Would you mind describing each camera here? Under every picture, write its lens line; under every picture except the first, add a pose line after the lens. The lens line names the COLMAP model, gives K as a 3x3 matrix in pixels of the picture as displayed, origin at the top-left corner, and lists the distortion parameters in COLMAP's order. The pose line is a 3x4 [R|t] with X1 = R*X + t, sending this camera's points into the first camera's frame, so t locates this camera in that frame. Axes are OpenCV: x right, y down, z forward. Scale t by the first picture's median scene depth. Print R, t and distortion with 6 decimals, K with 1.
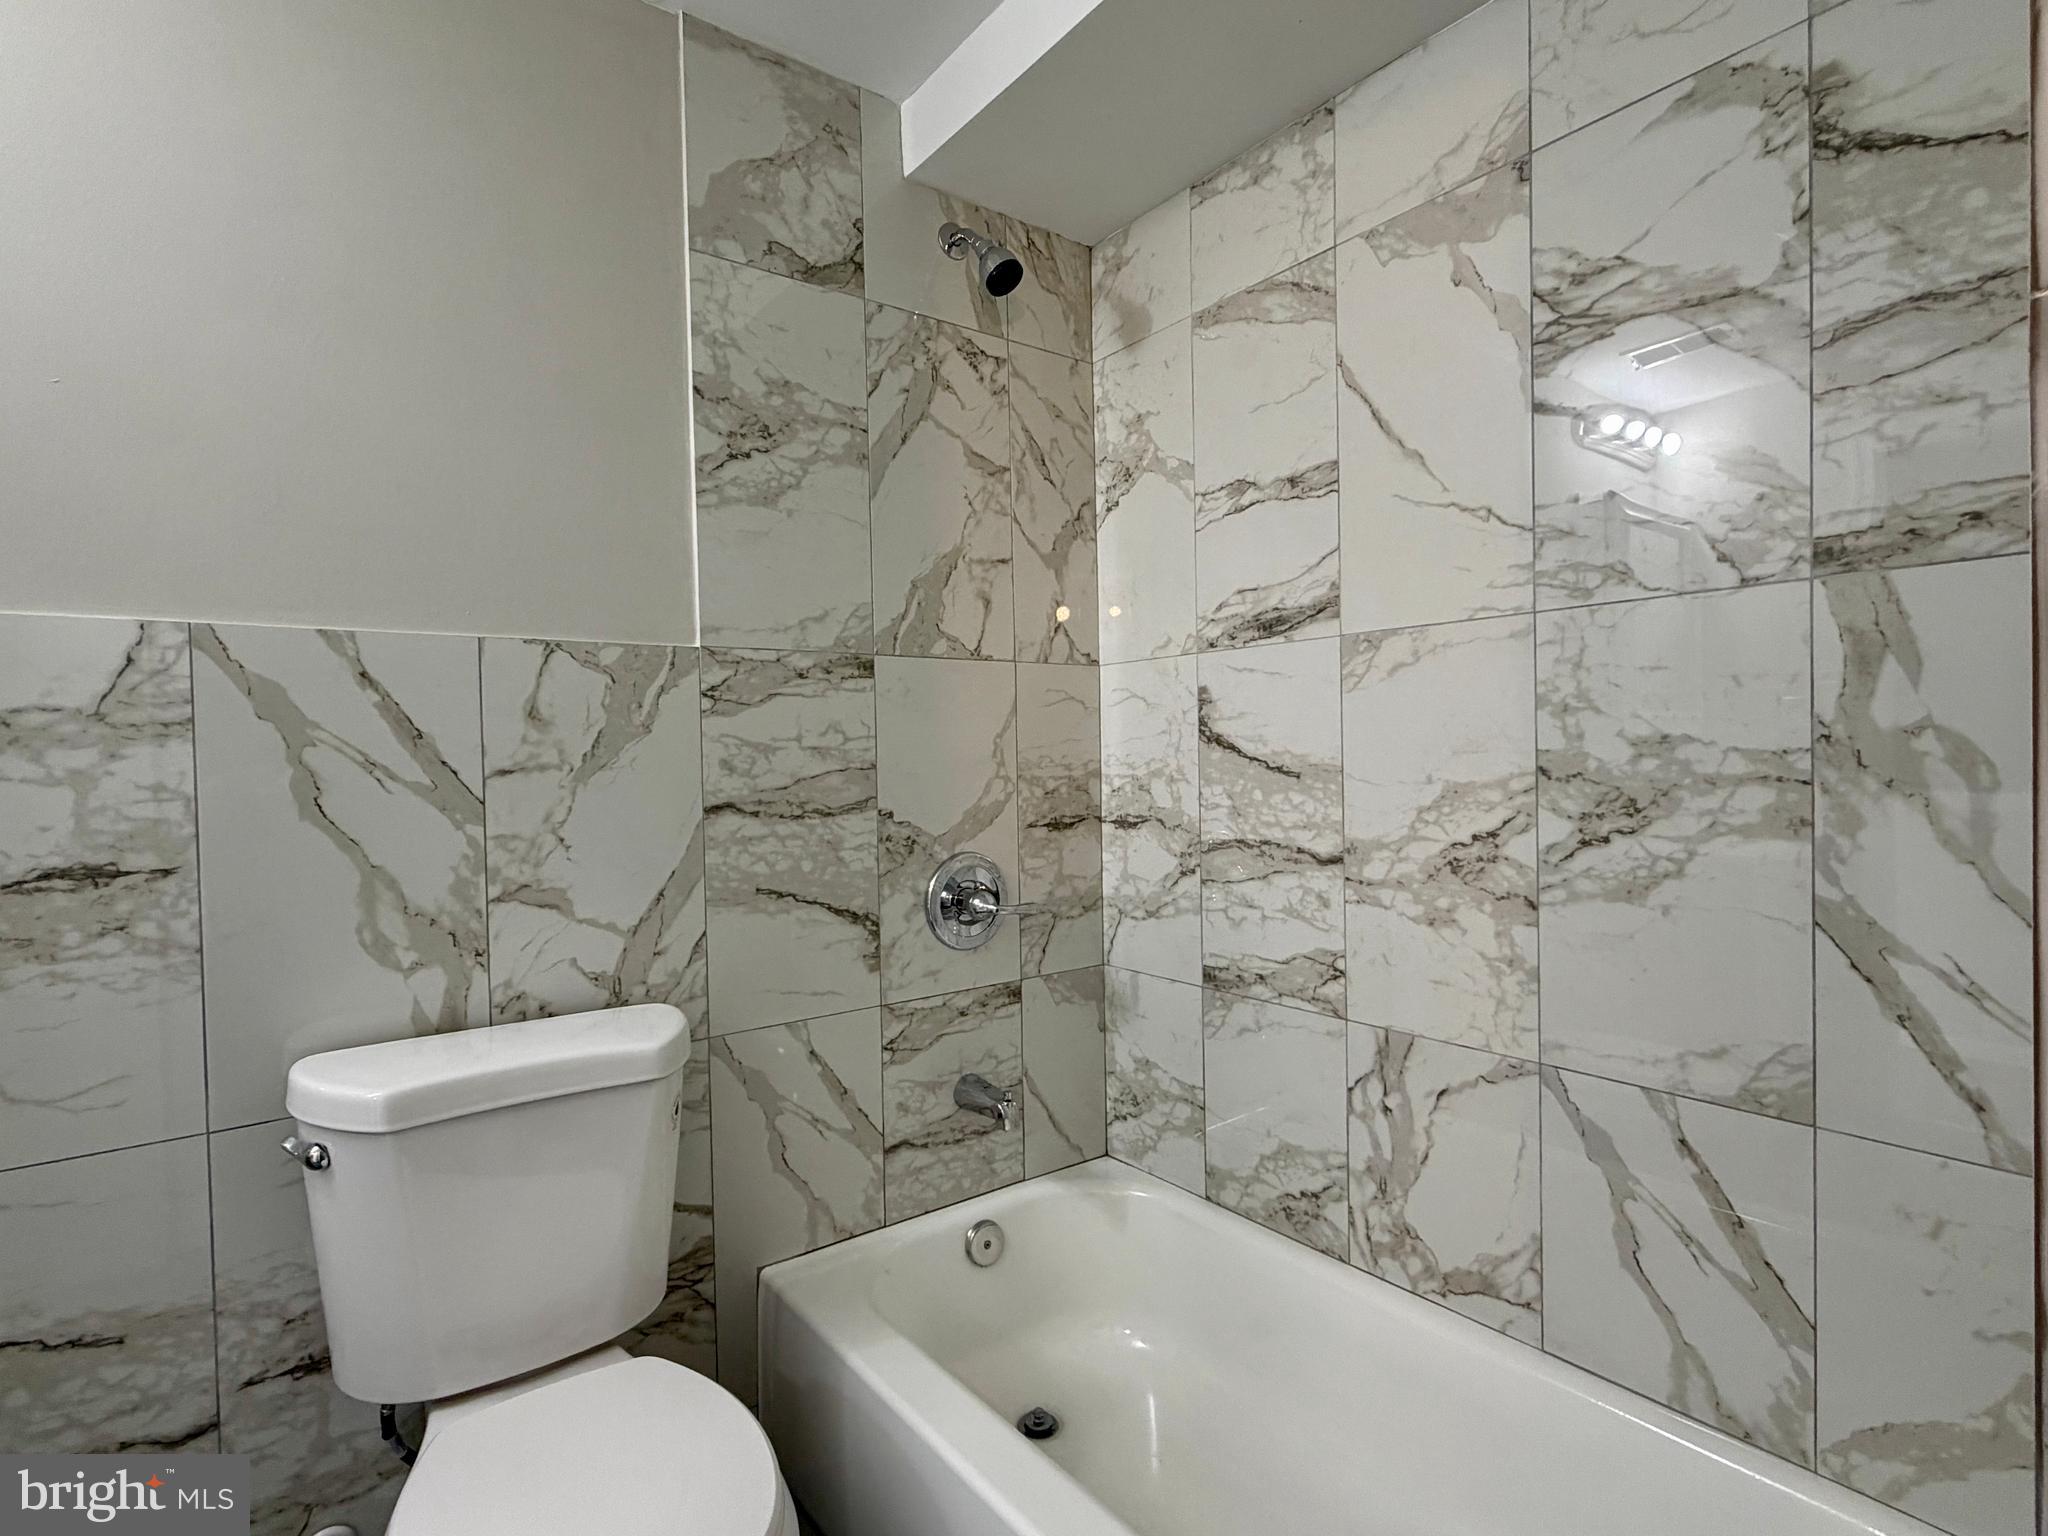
lens RADIAL K [[1035.9, 0, 1030.2], [0, 1035.9, 772.0], [0, 0, 1]] dist [0.000916, -0.000347]
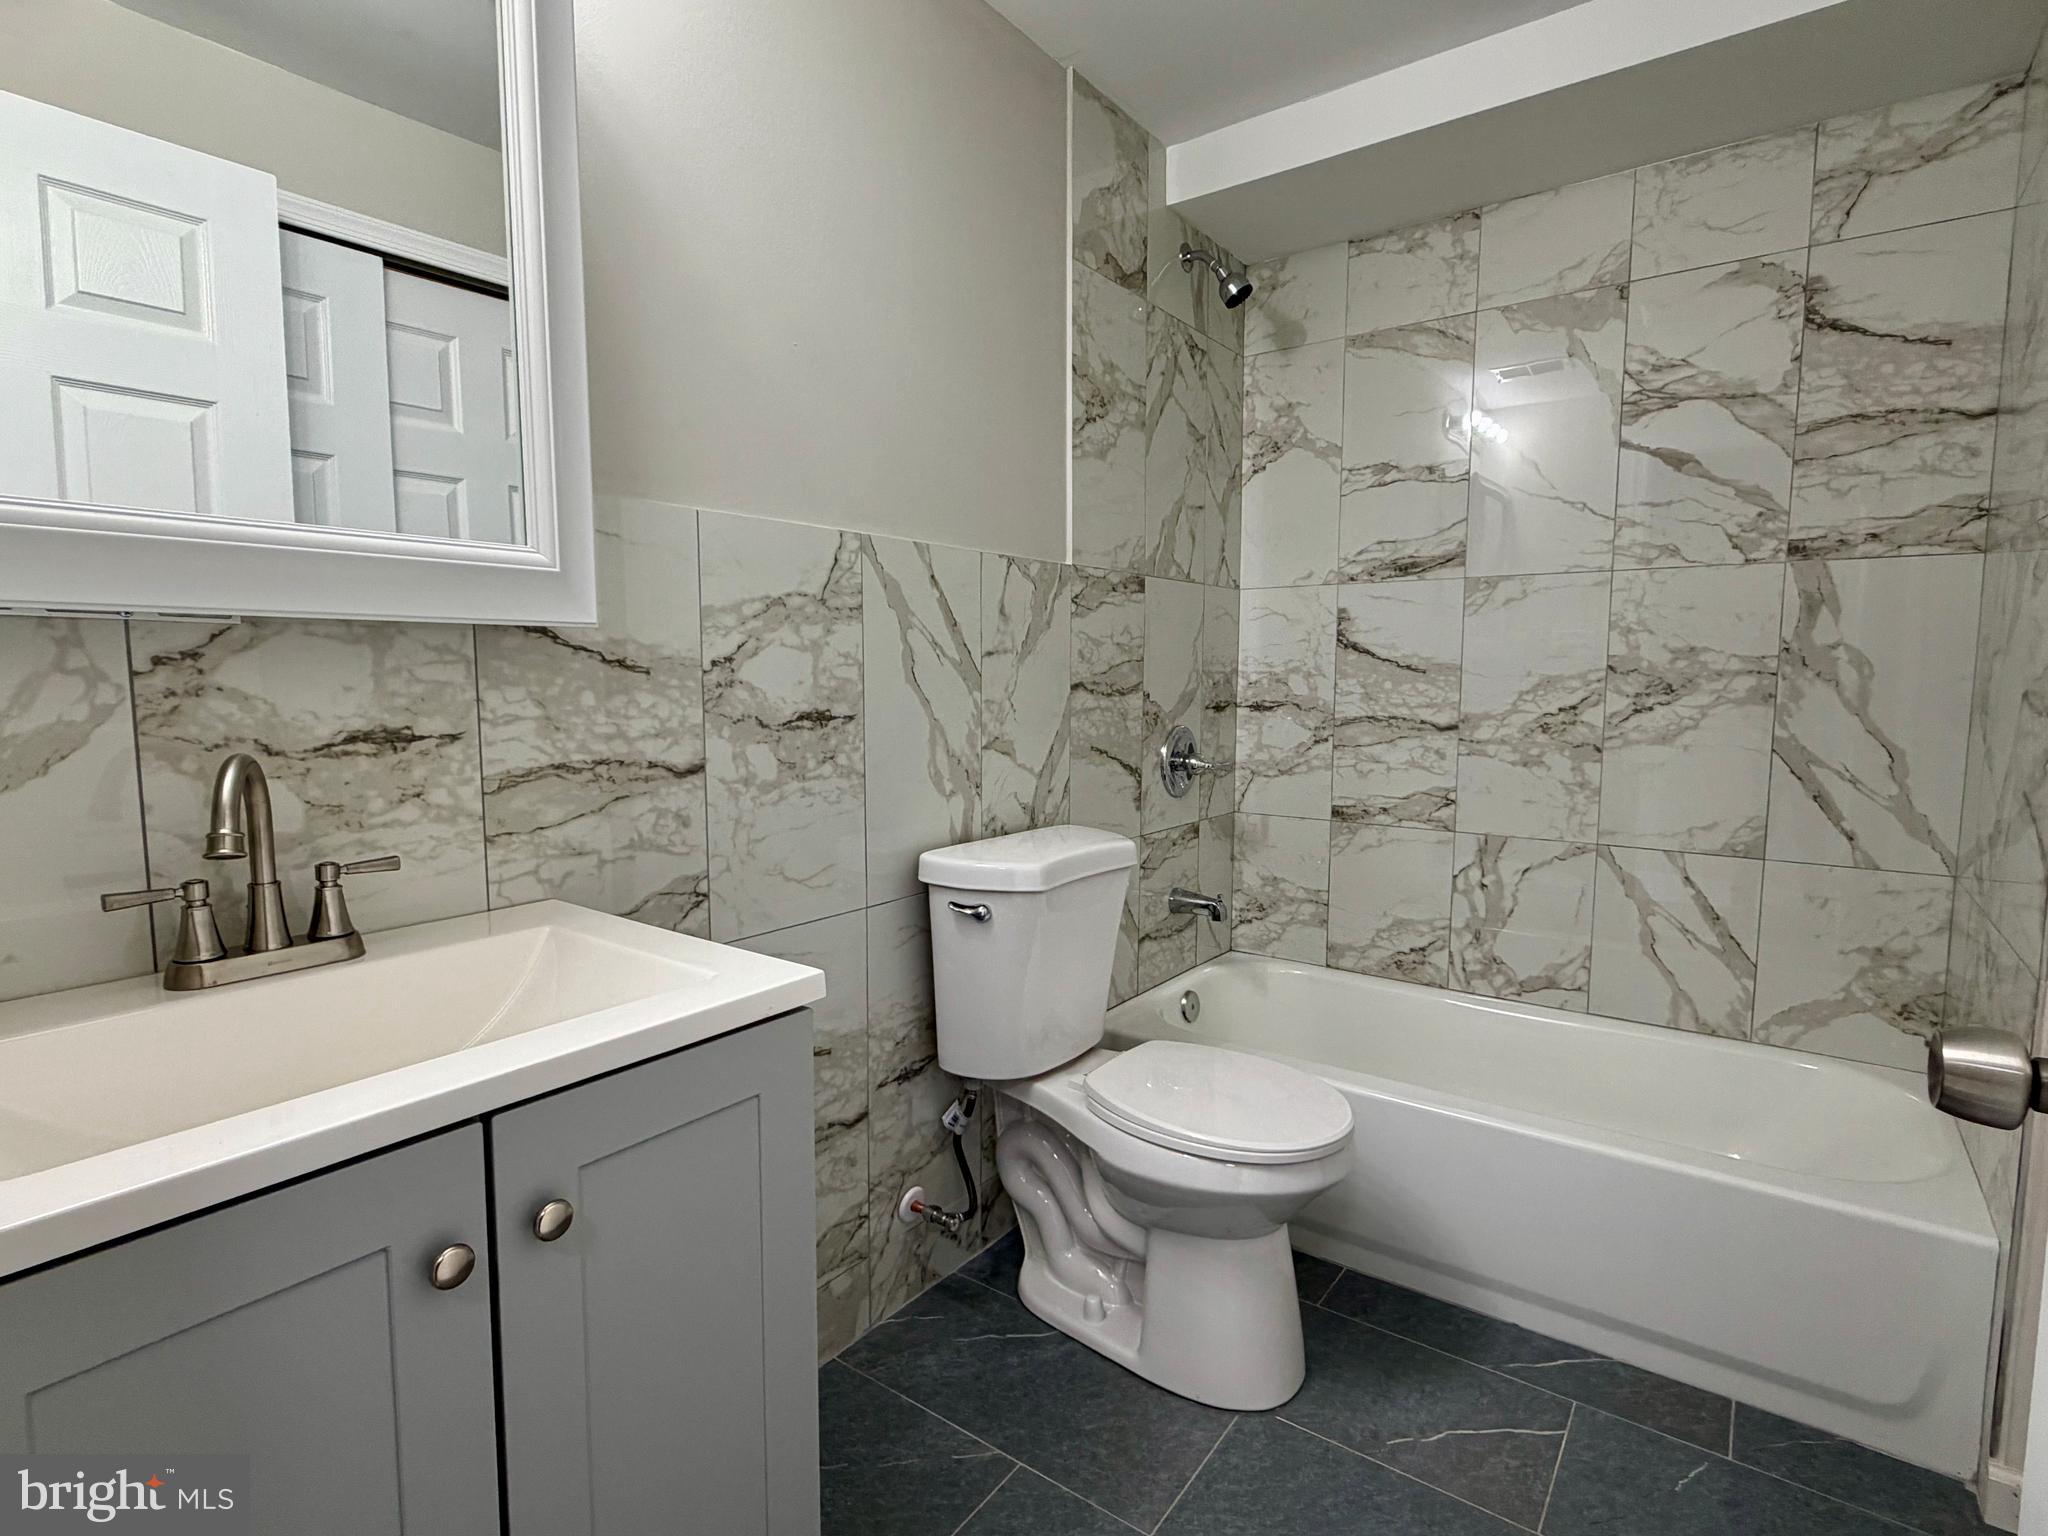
lens RADIAL K [[1035.9, 0, 1030.2], [0, 1035.9, 772.0], [0, 0, 1]] dist [0.000916, -0.000347]
pose [[0.958550, -0.007449, 0.284827, -0.847699], [-0.014579, 0.997066, 0.075140, 0.052521], [-0.284551, -0.076178, 0.955629, -0.321683]]
